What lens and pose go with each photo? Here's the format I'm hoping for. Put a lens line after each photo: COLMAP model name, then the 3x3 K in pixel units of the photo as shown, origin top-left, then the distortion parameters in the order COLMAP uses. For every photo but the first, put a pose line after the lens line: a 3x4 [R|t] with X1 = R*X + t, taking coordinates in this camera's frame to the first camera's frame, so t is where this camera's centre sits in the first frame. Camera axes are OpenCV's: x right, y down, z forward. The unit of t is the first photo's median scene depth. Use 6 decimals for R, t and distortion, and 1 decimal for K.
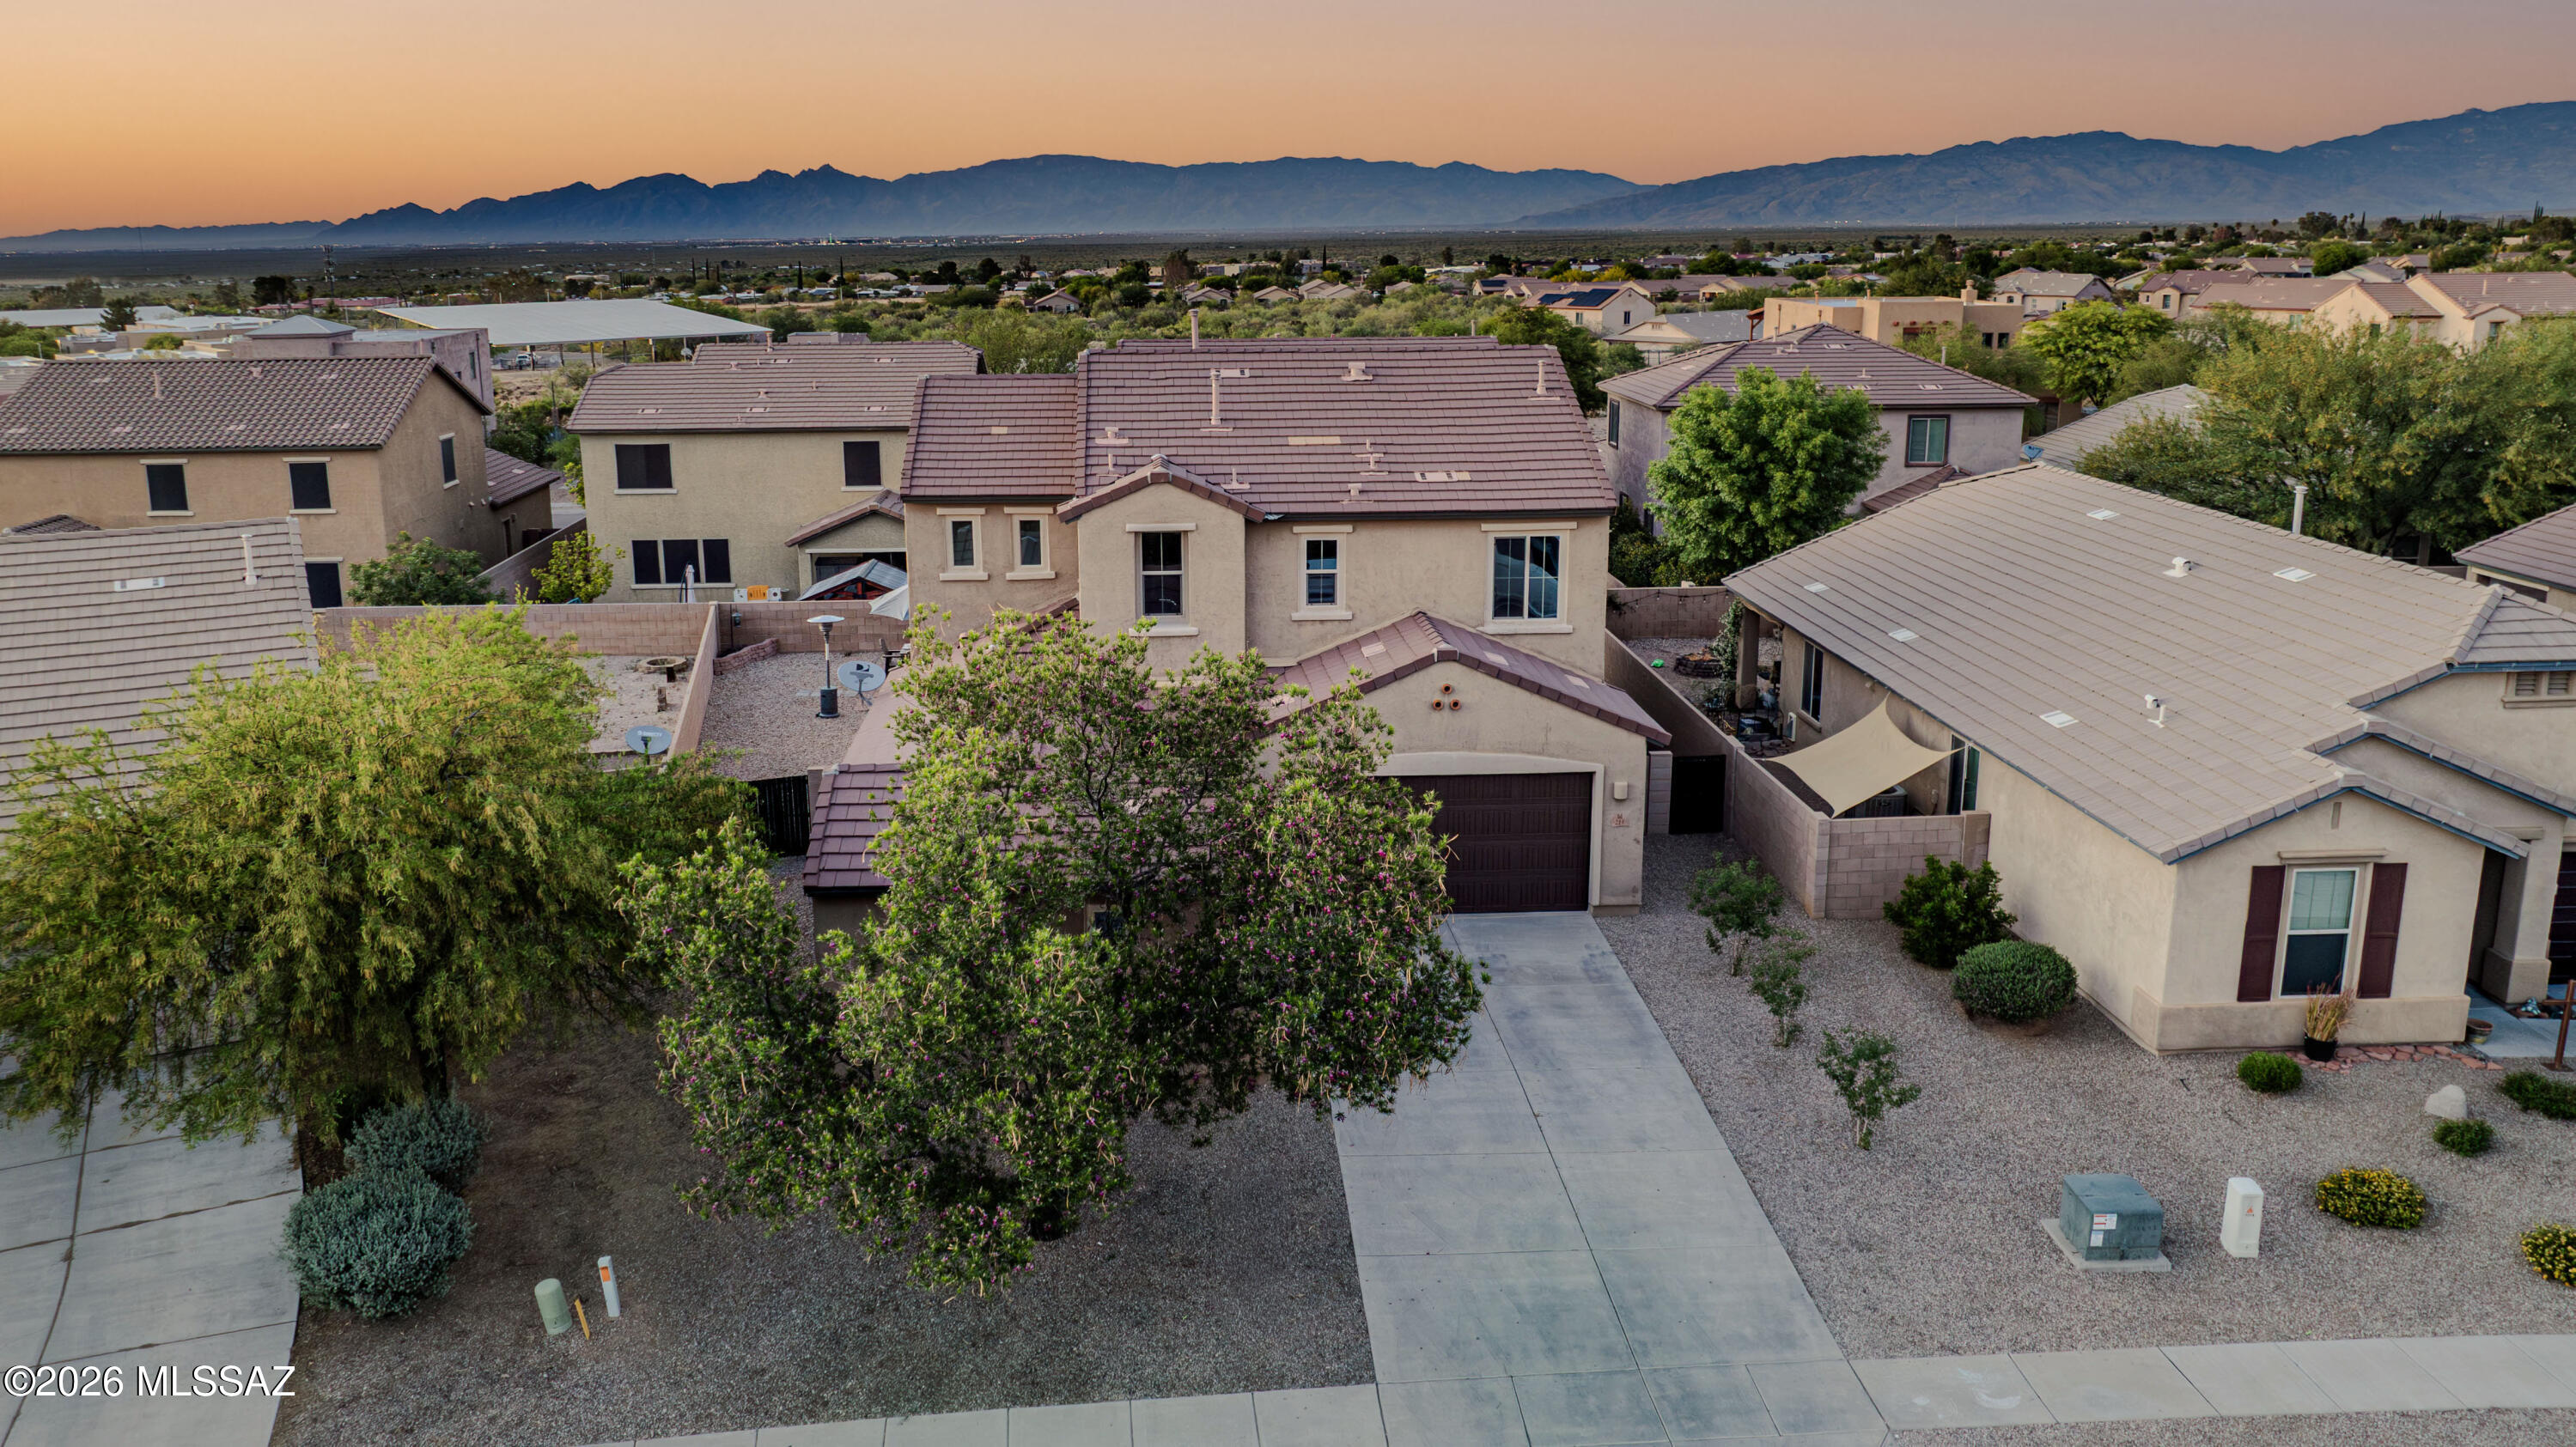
lens RADIAL K [[1943.0, 0, 1288.0], [0, 1943.0, 723.5], [0, 0, 1]] dist [-0.011345, 0.007382]
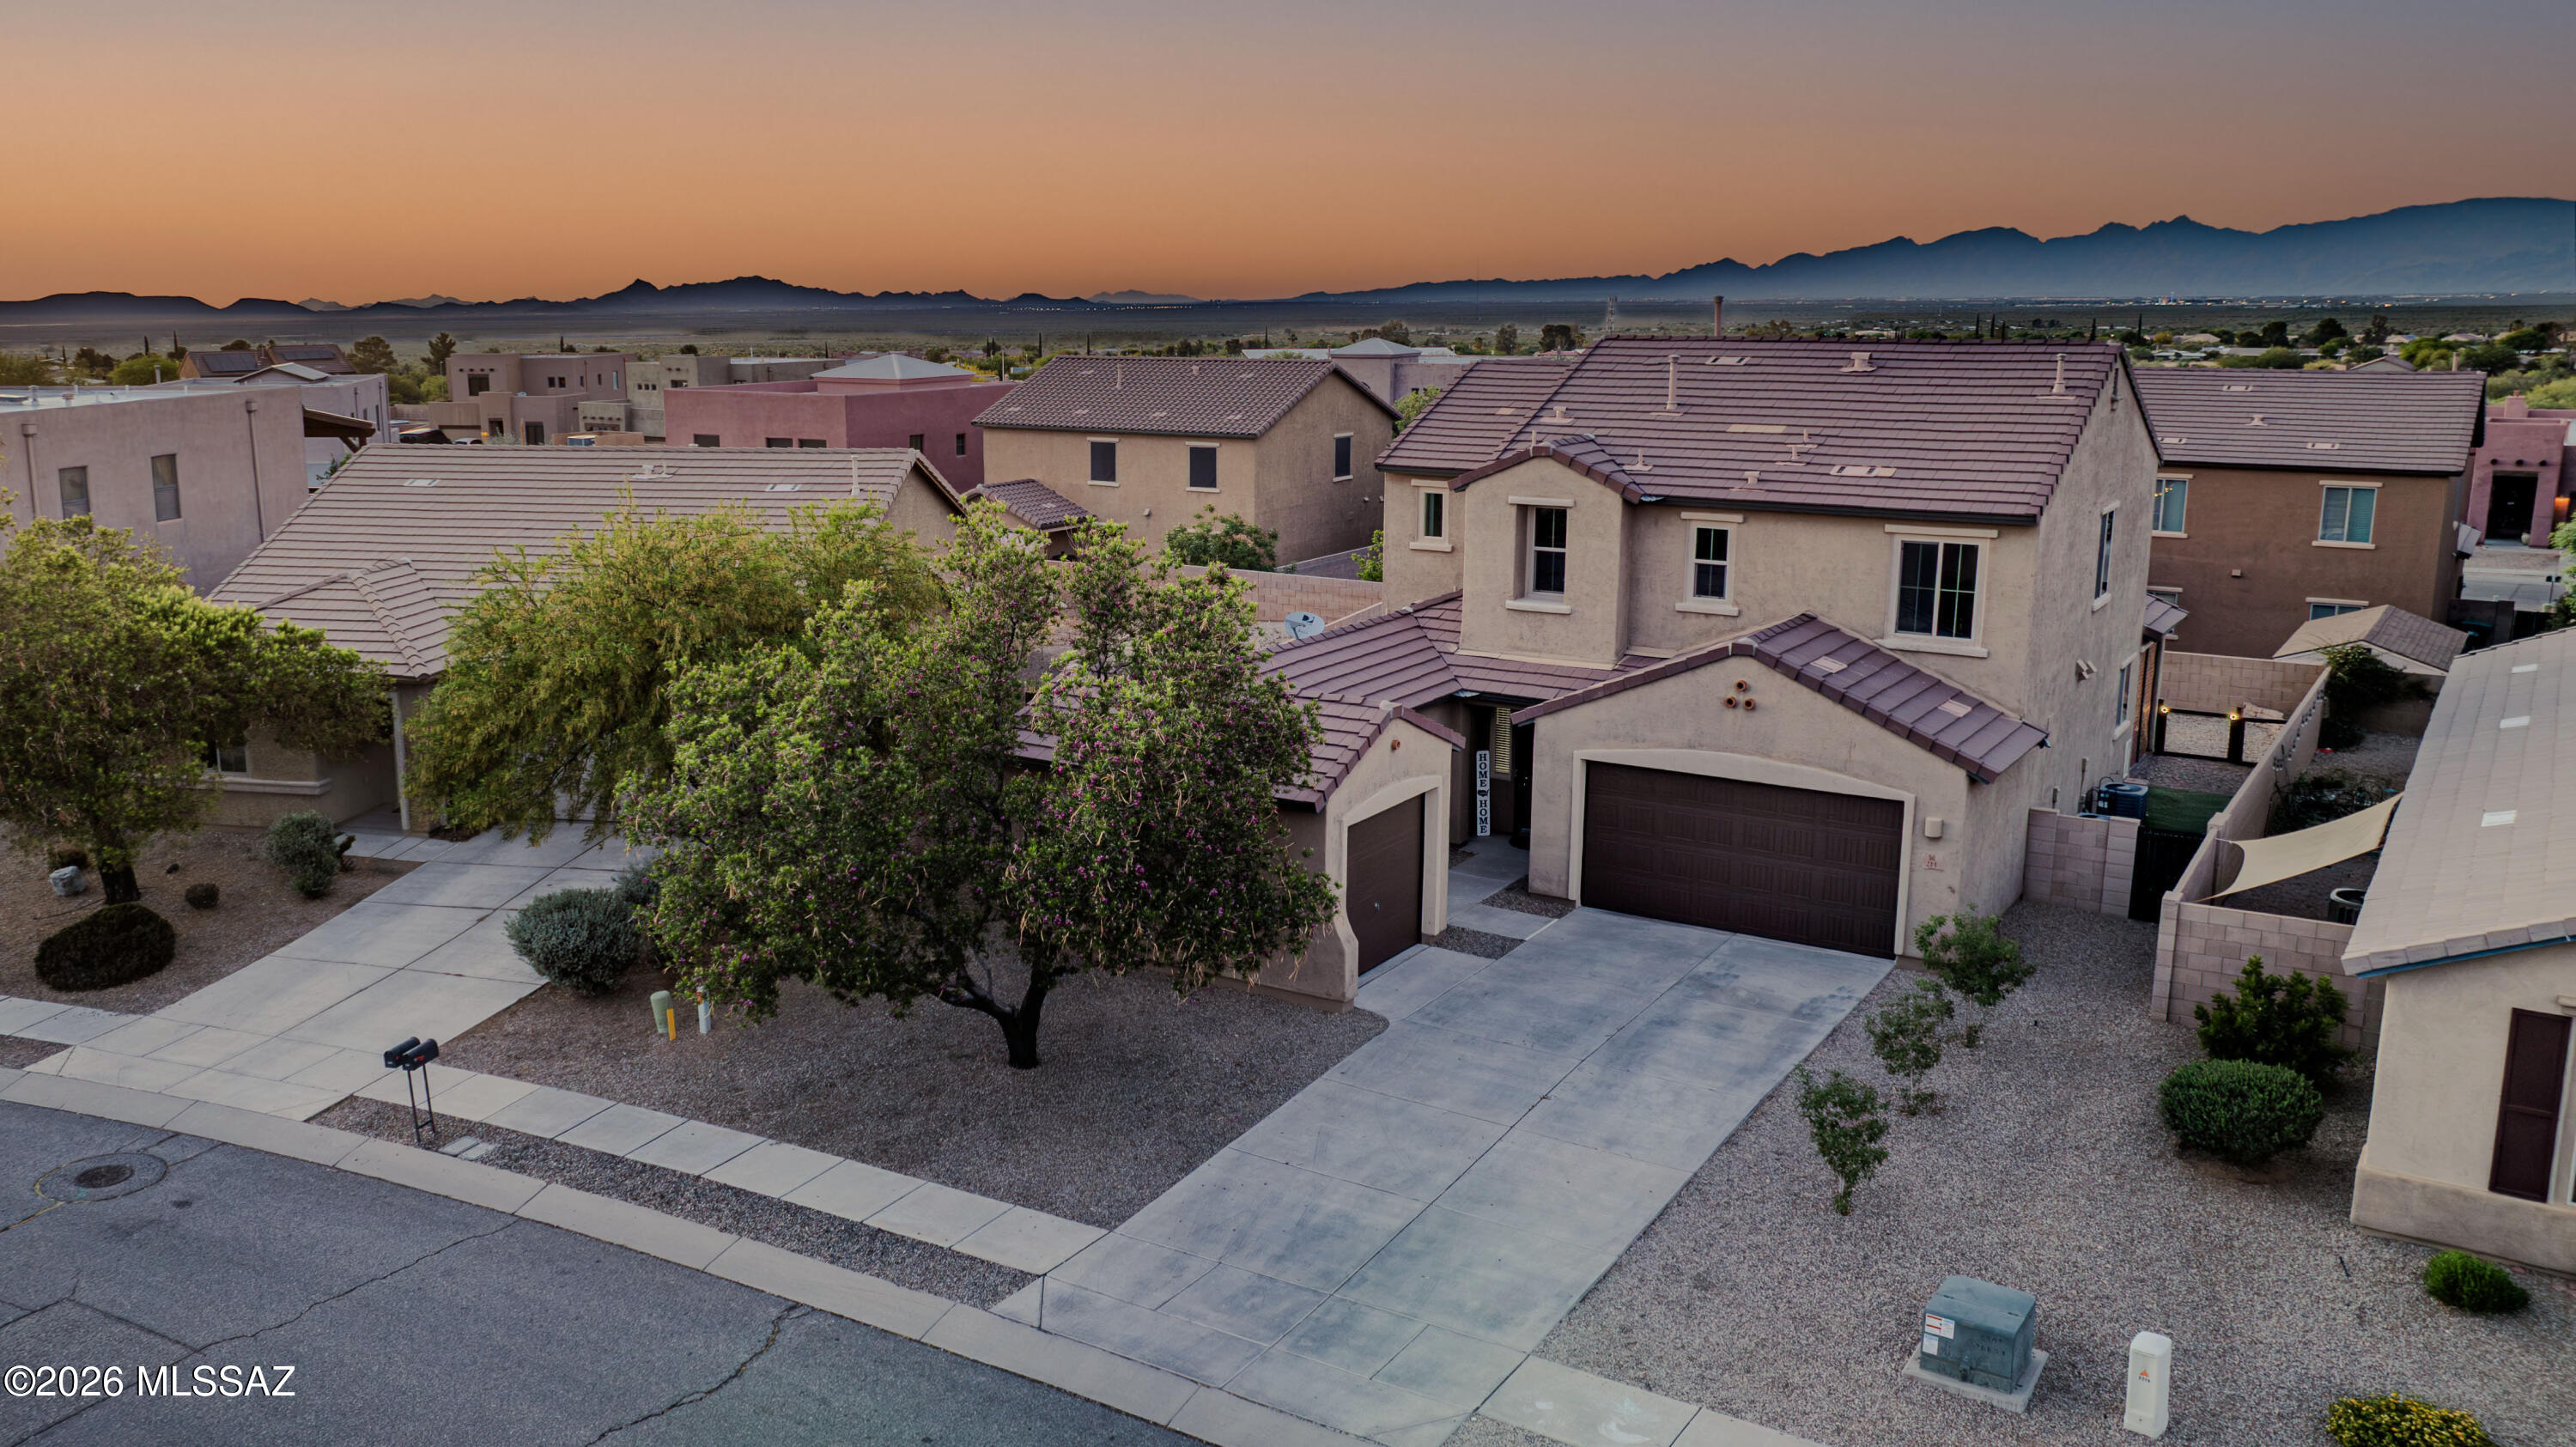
lens RADIAL K [[2002.2, 0, 1180.8], [0, 2002.2, 764.5], [0, 0, 1]] dist [-0.002187, -0.001447]
pose [[0.800100, 0.140501, -0.583180, 0.402003], [-0.147289, 0.988436, 0.036062, 0.022584], [0.581503, 0.057043, 0.811542, 0.062655]]
